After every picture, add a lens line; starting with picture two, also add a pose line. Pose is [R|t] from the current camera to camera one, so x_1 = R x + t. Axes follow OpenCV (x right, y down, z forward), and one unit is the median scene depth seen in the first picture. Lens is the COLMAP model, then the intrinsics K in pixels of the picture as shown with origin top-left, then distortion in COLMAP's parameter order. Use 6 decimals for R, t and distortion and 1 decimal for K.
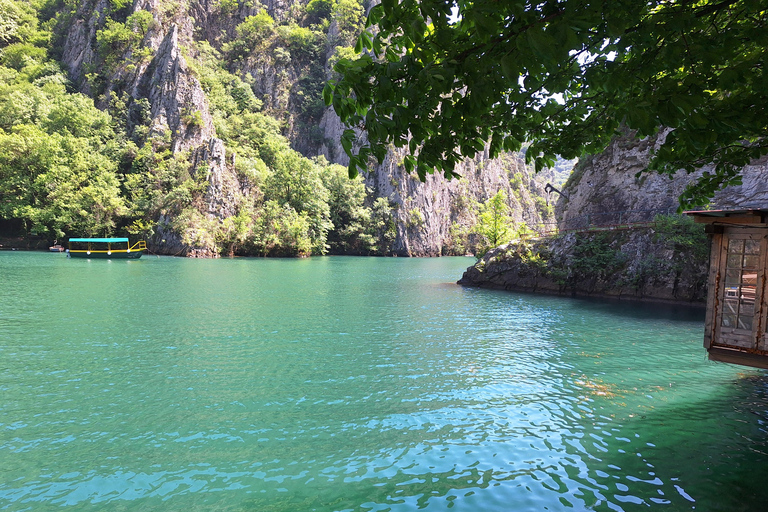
lens RADIAL K [[545.8, 0, 384.0], [0, 545.8, 280.6], [0, 0, 1]] dist [0.119054, -0.141863]
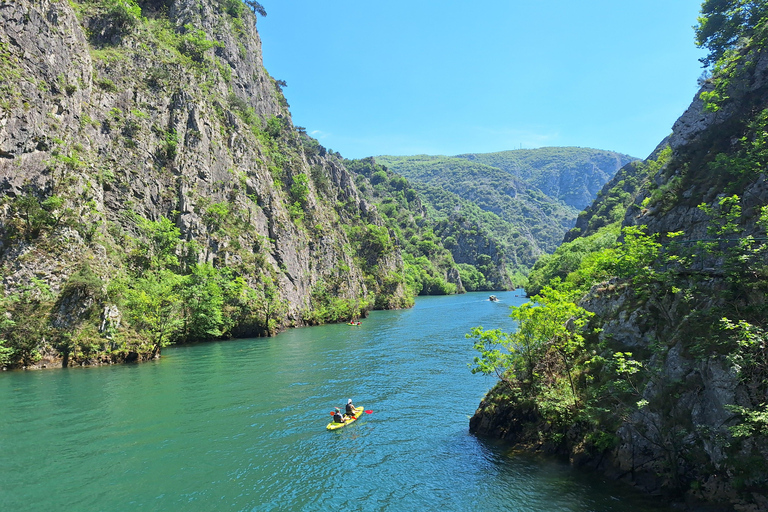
lens RADIAL K [[545.4, 0, 375.8], [0, 545.4, 291.4], [0, 0, 1]] dist [0.116340, -0.143204]
pose [[0.982643, -0.049116, 0.178884, 0.436581], [0.059196, 0.996920, -0.051450, -0.088929], [-0.175806, 0.061146, 0.982524, 0.910869]]
